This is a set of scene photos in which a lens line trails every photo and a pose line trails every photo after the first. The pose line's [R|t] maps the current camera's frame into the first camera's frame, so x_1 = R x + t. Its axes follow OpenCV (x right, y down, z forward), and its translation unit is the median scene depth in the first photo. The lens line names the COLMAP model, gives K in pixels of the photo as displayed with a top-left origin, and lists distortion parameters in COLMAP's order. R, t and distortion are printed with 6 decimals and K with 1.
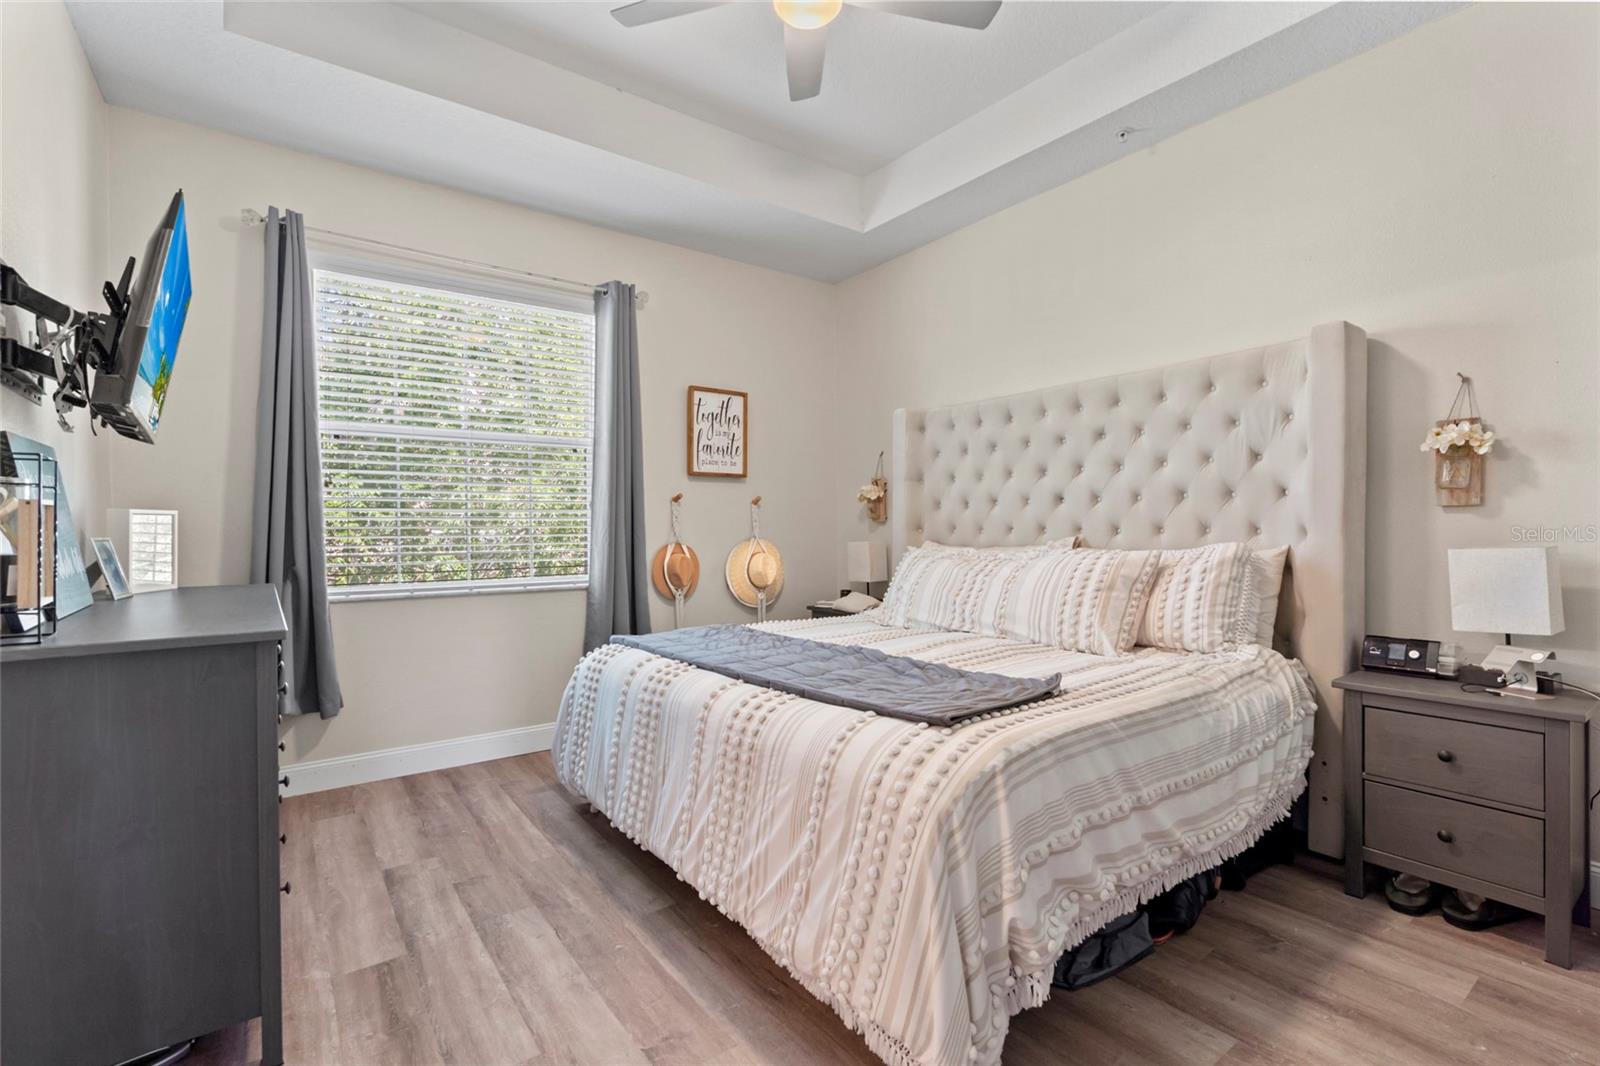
lens RADIAL K [[722.2, 0, 806.1], [0, 722.2, 532.4], [0, 0, 1]] dist [-0.010467, 0.000232]
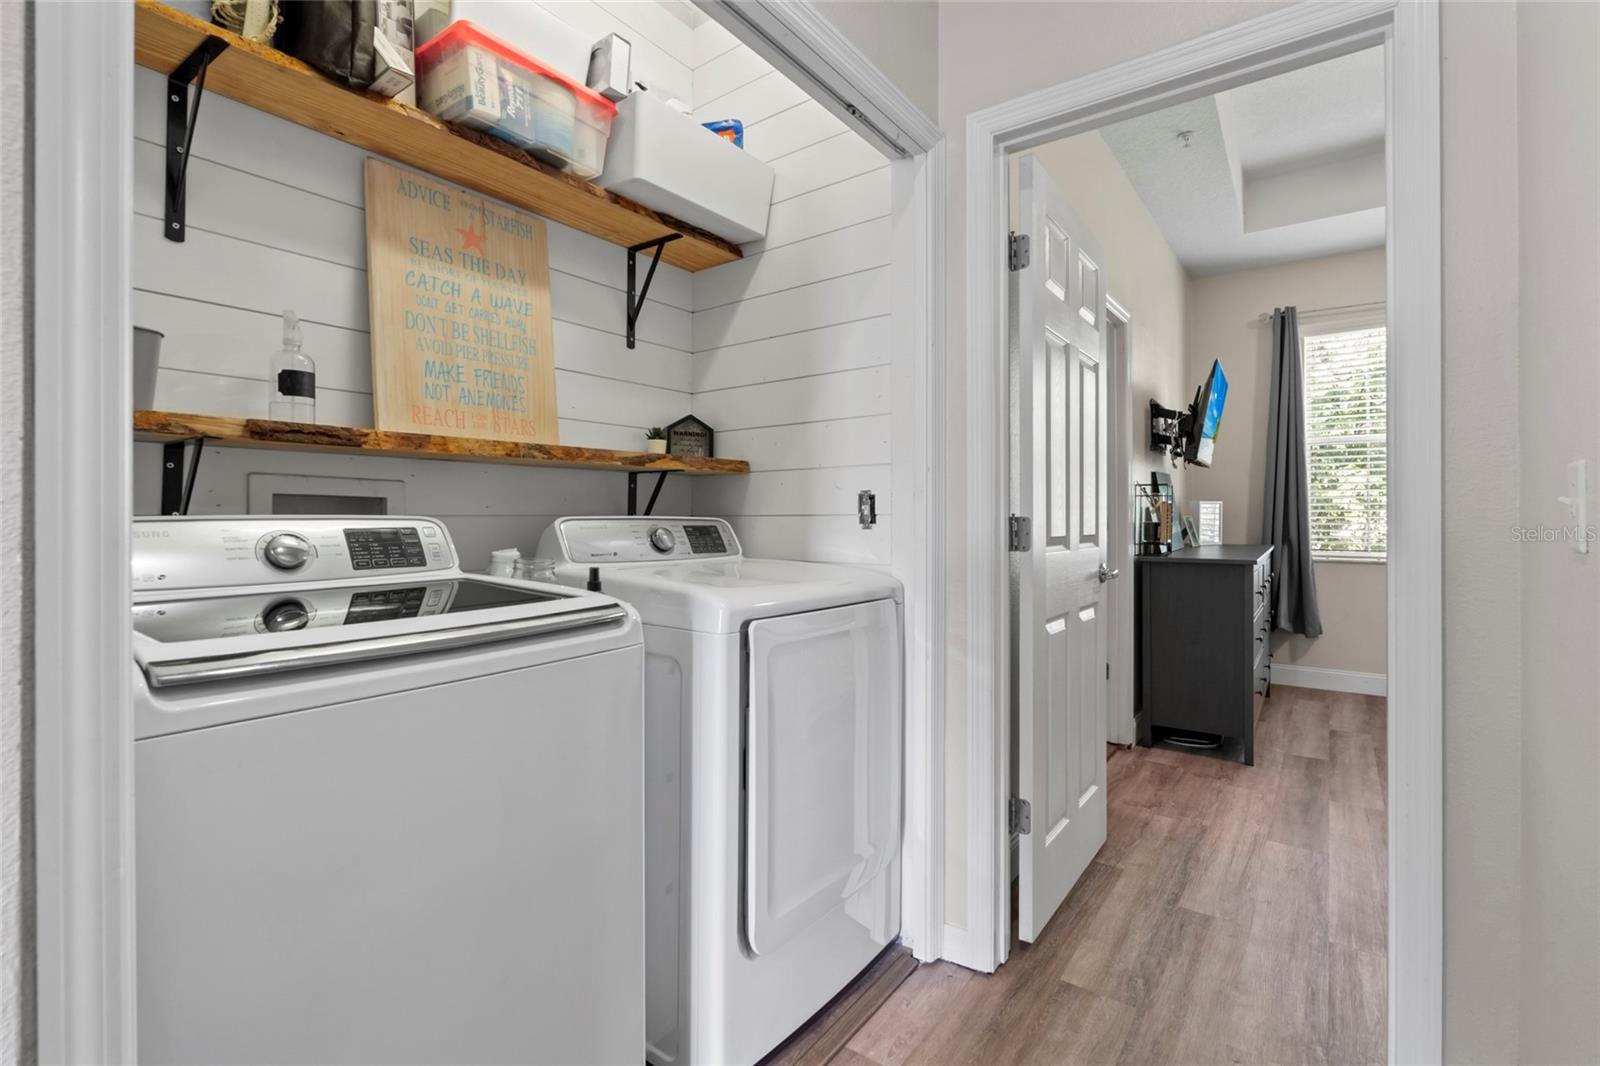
lens RADIAL K [[722.2, 0, 803.4], [0, 722.2, 521.4], [0, 0, 1]] dist [-0.010467, 0.000232]
pose [[0.296400, 0.013832, -0.954964, 0.658445], [-0.000985, 0.999899, 0.014177, -0.006033], [0.955063, -0.003261, 0.296384, -0.662938]]
